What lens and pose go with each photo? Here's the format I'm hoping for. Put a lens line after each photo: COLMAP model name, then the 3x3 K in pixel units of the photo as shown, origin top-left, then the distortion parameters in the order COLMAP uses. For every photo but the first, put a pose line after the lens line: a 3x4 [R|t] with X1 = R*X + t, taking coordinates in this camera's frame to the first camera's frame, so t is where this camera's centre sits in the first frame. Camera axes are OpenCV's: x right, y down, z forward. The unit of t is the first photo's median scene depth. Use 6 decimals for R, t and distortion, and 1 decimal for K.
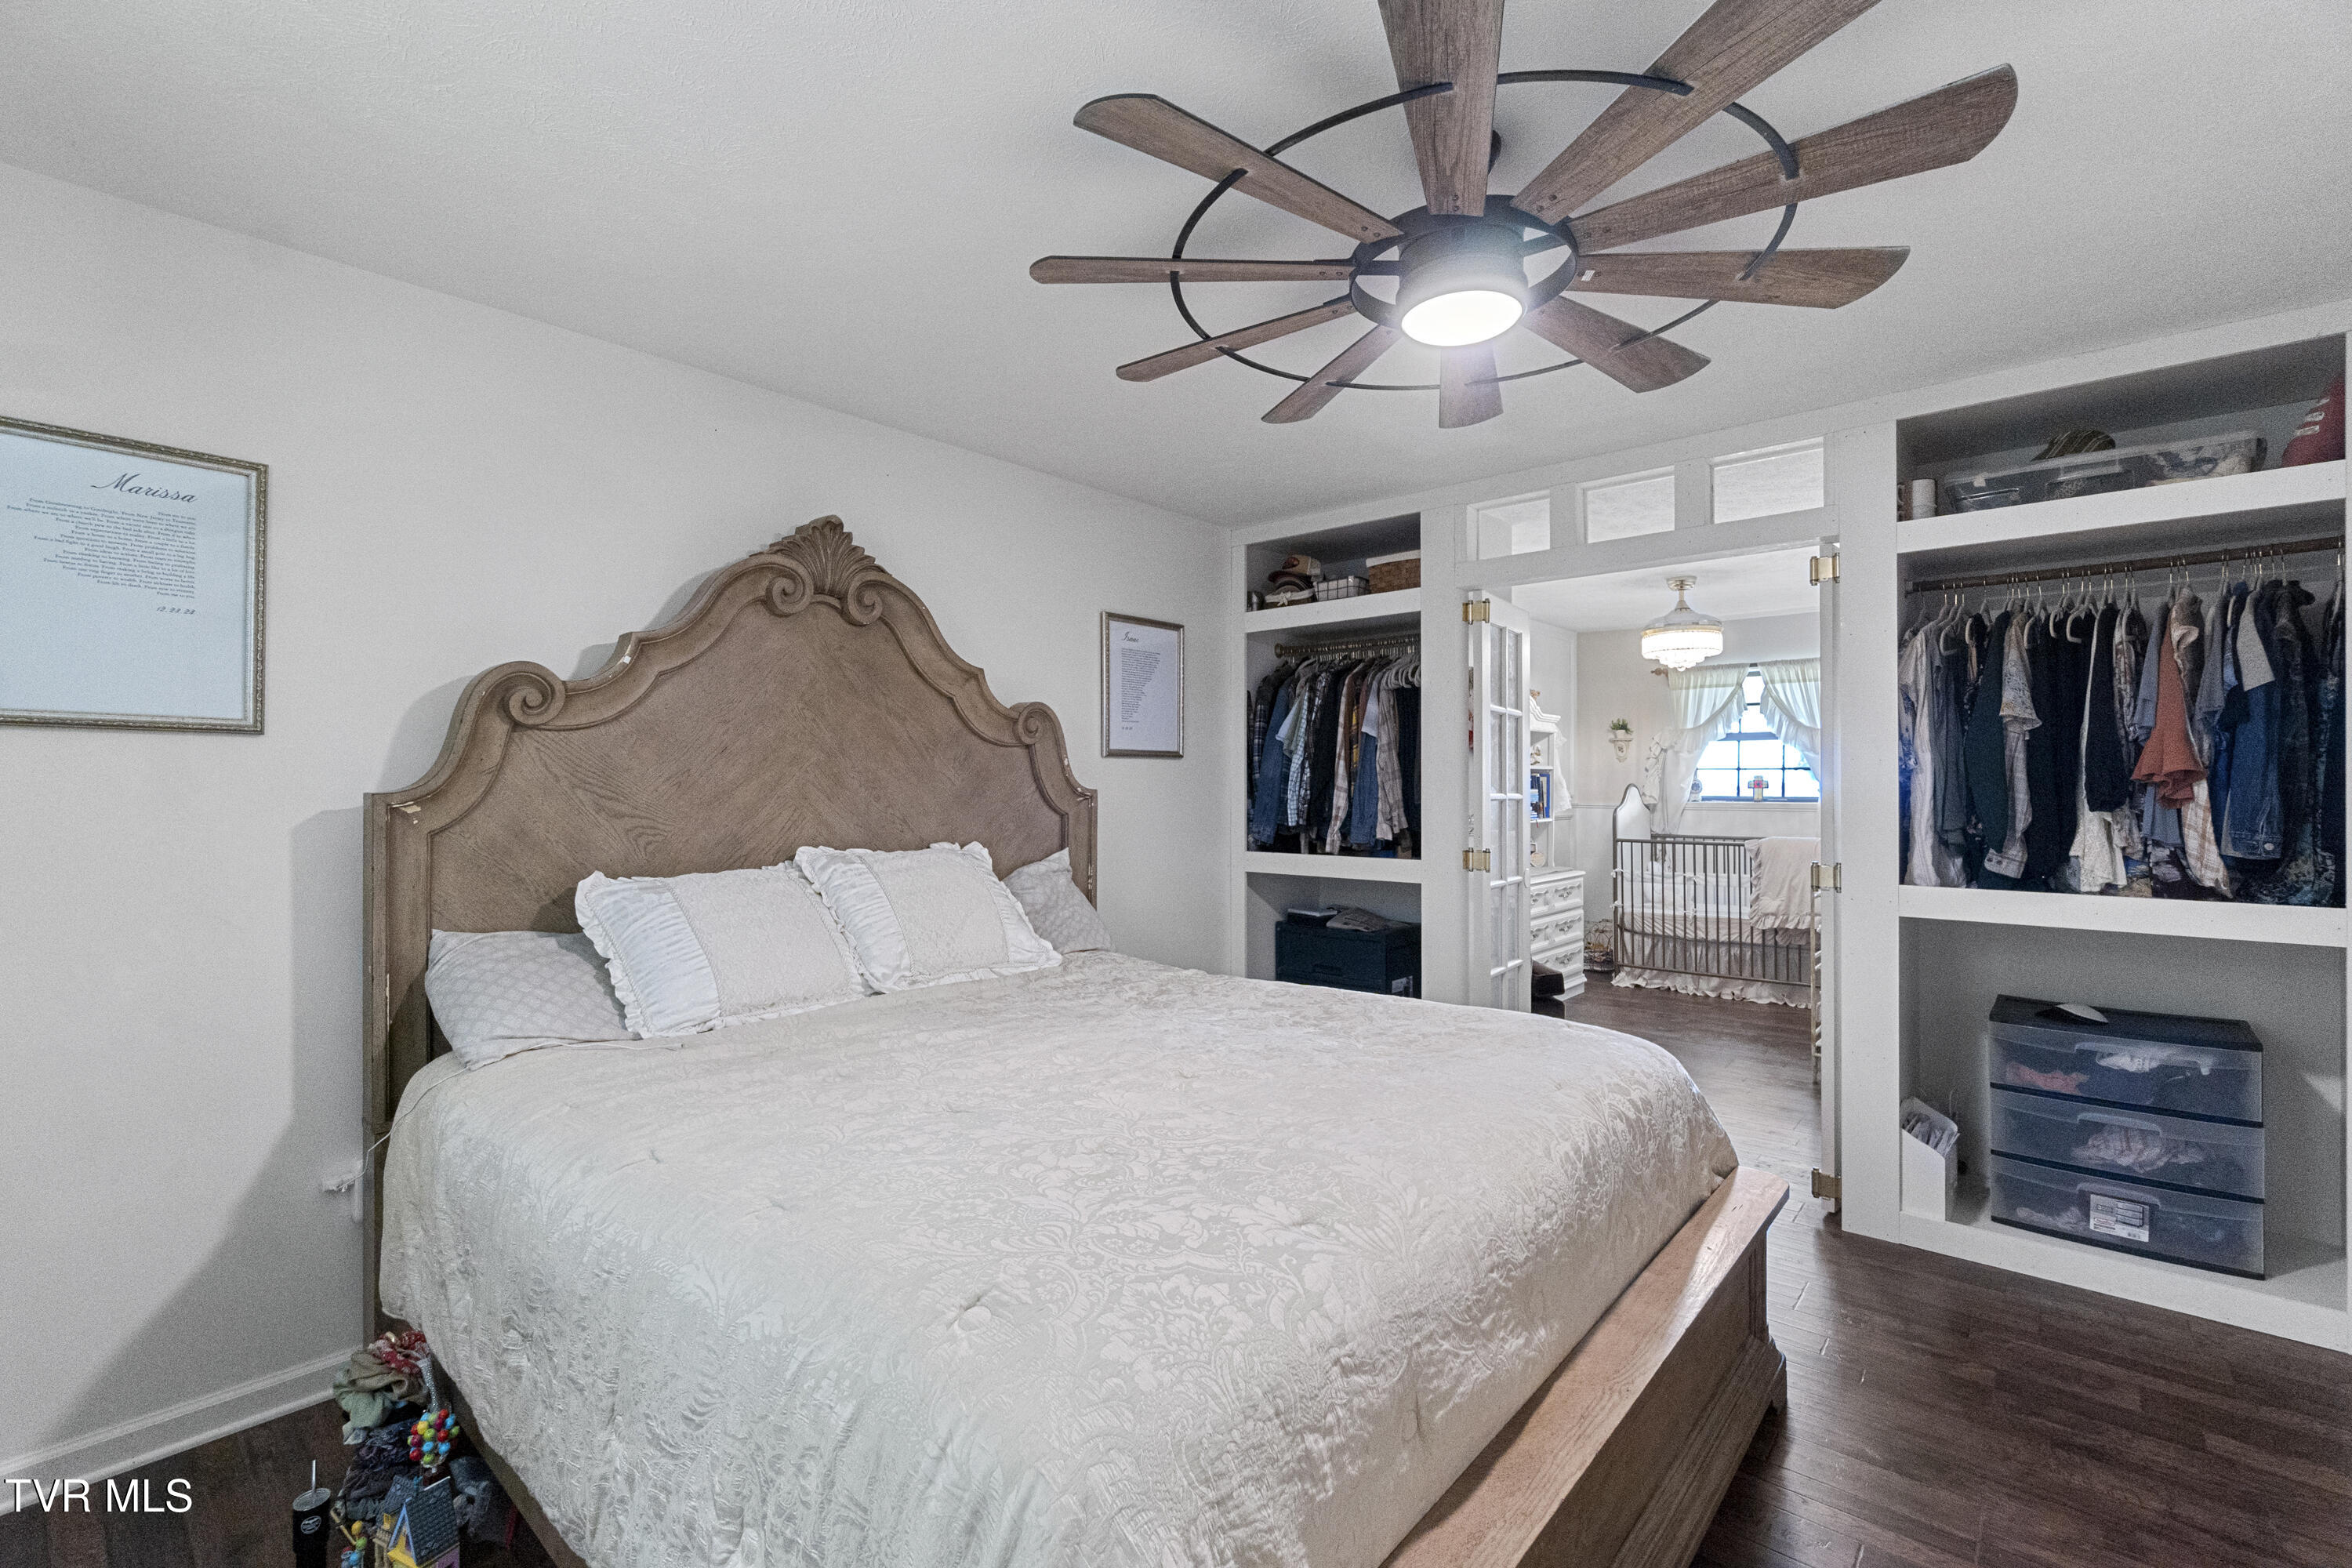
lens RADIAL K [[1032.4, 0, 1177.6], [0, 1032.4, 784.5], [0, 0, 1]] dist [-0.005857, 0.002082]
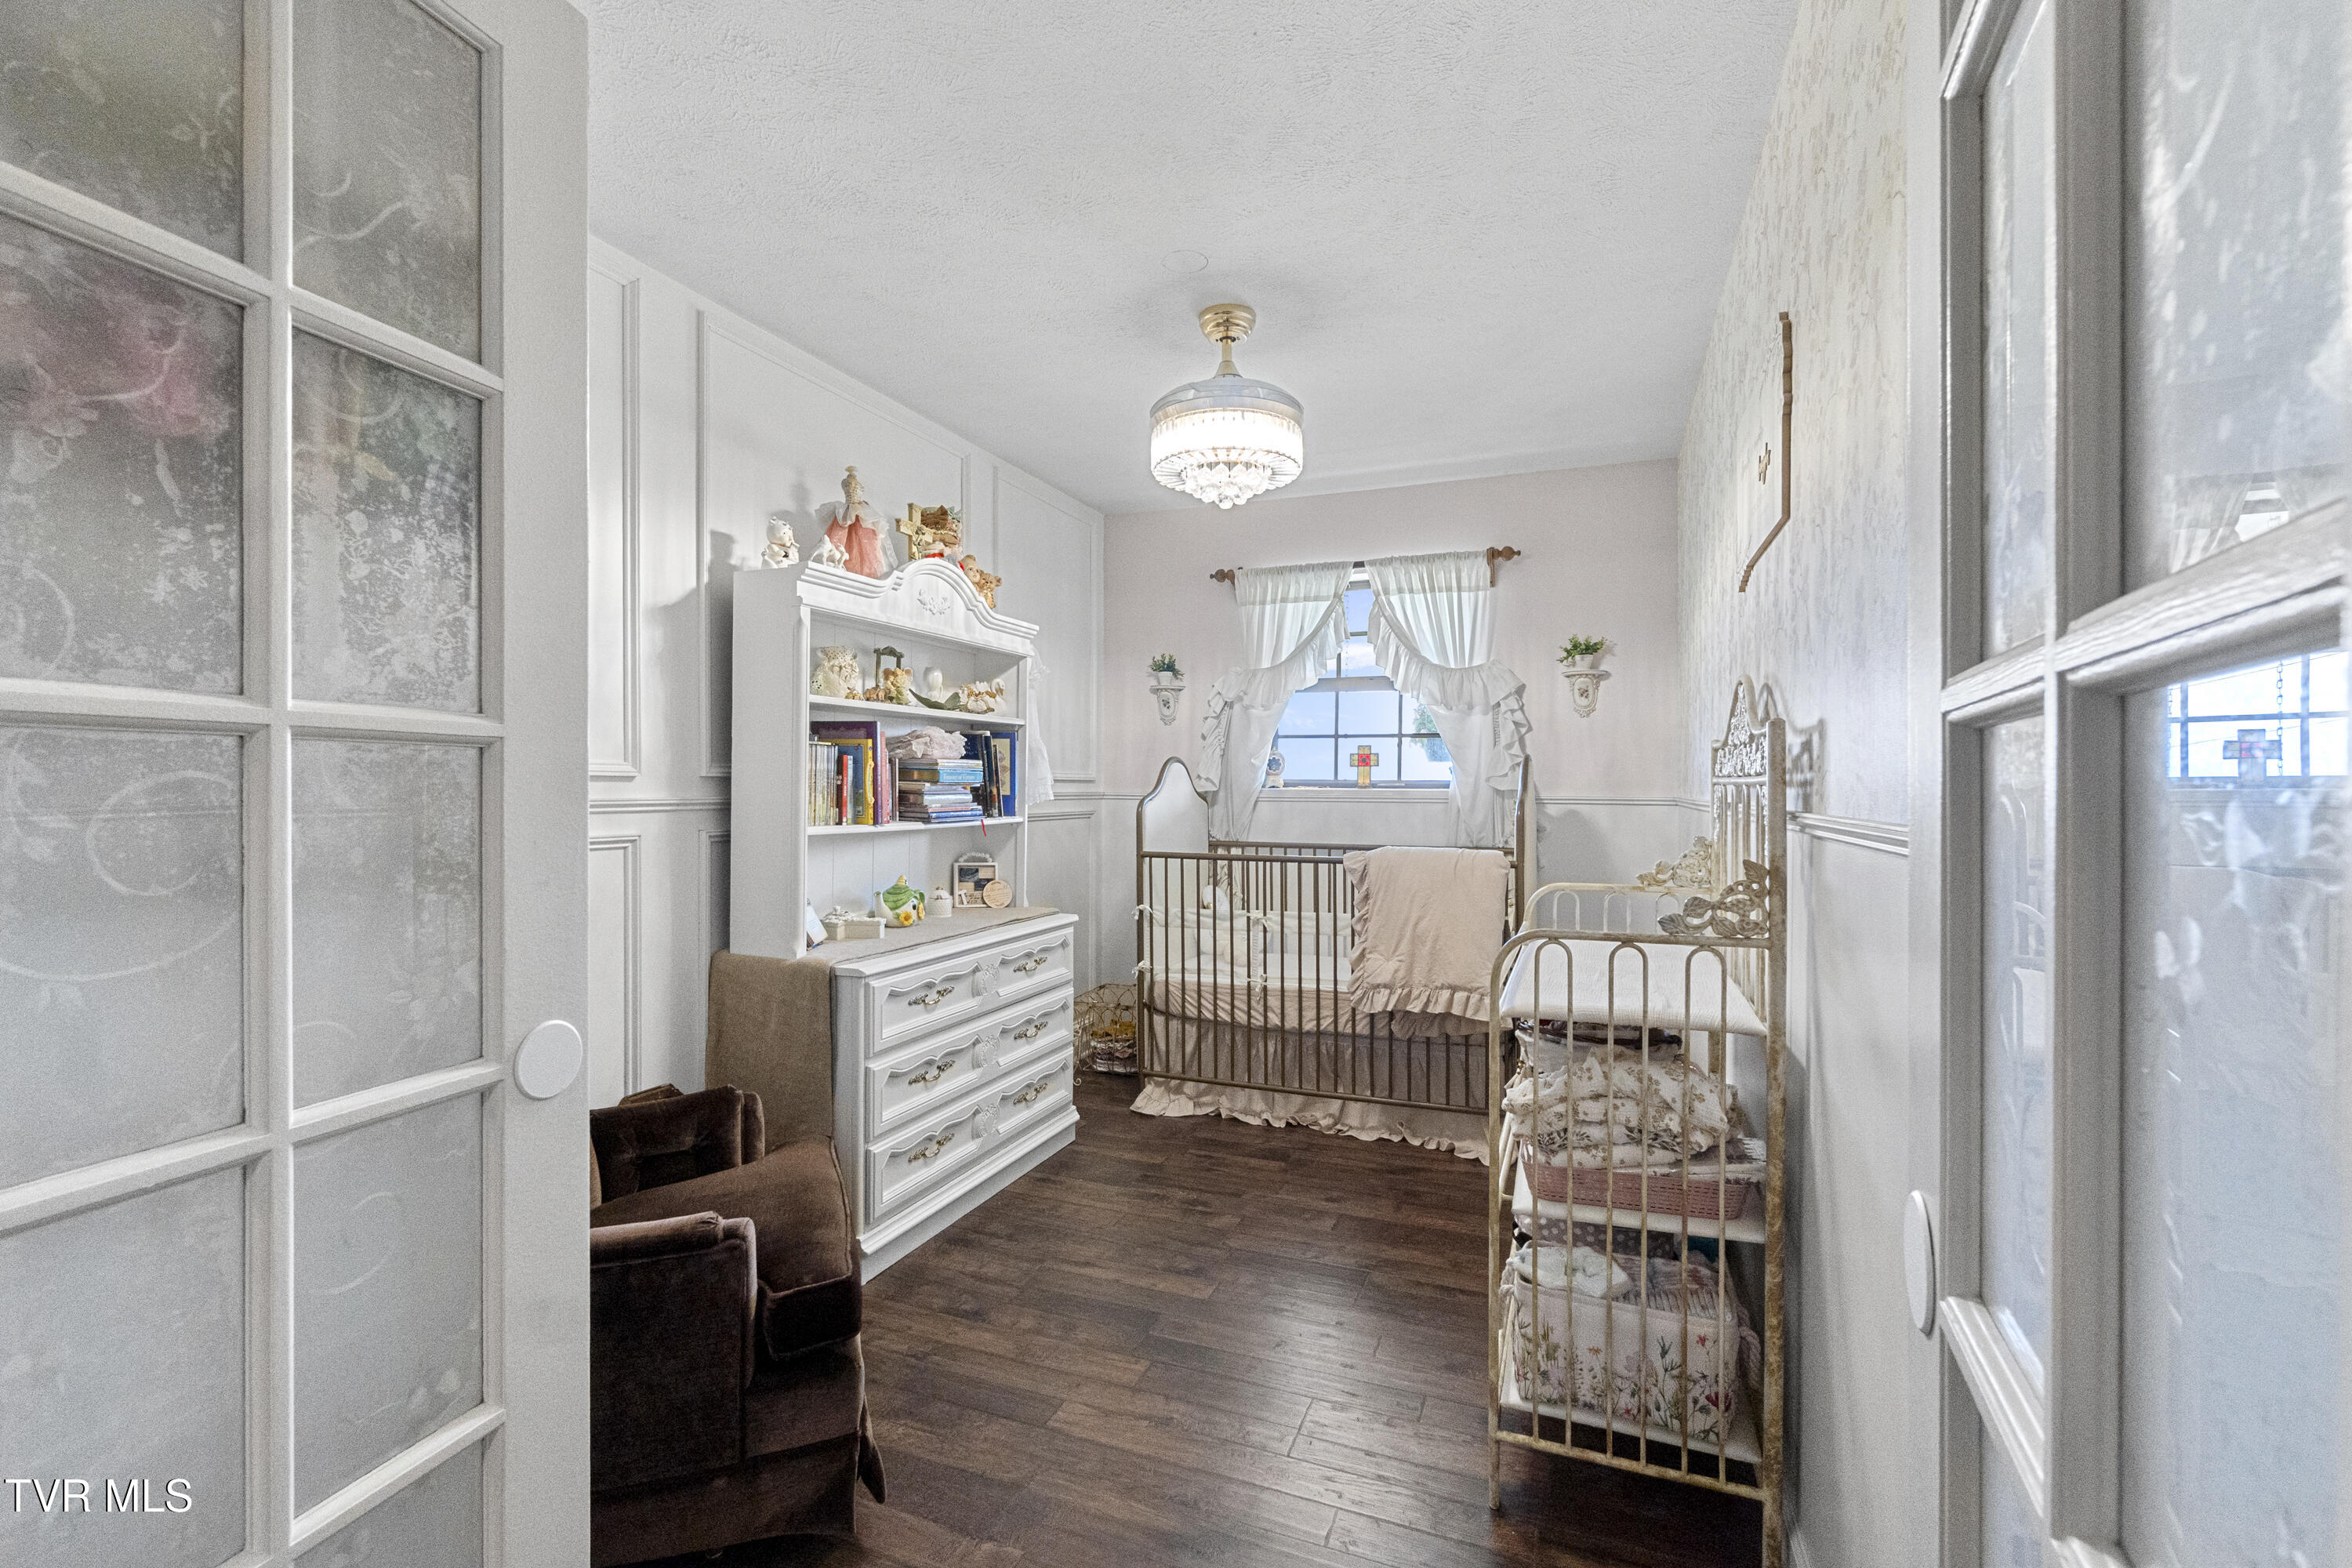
lens RADIAL K [[1032.4, 0, 1172.7], [0, 1032.4, 781.1], [0, 0, 1]] dist [-0.005857, 0.002082]
pose [[0.945022, 0.006506, 0.326943, 0.407804], [-0.007040, 0.999975, 0.000448, 0.021218], [-0.326932, -0.002725, 0.945044, 0.730858]]
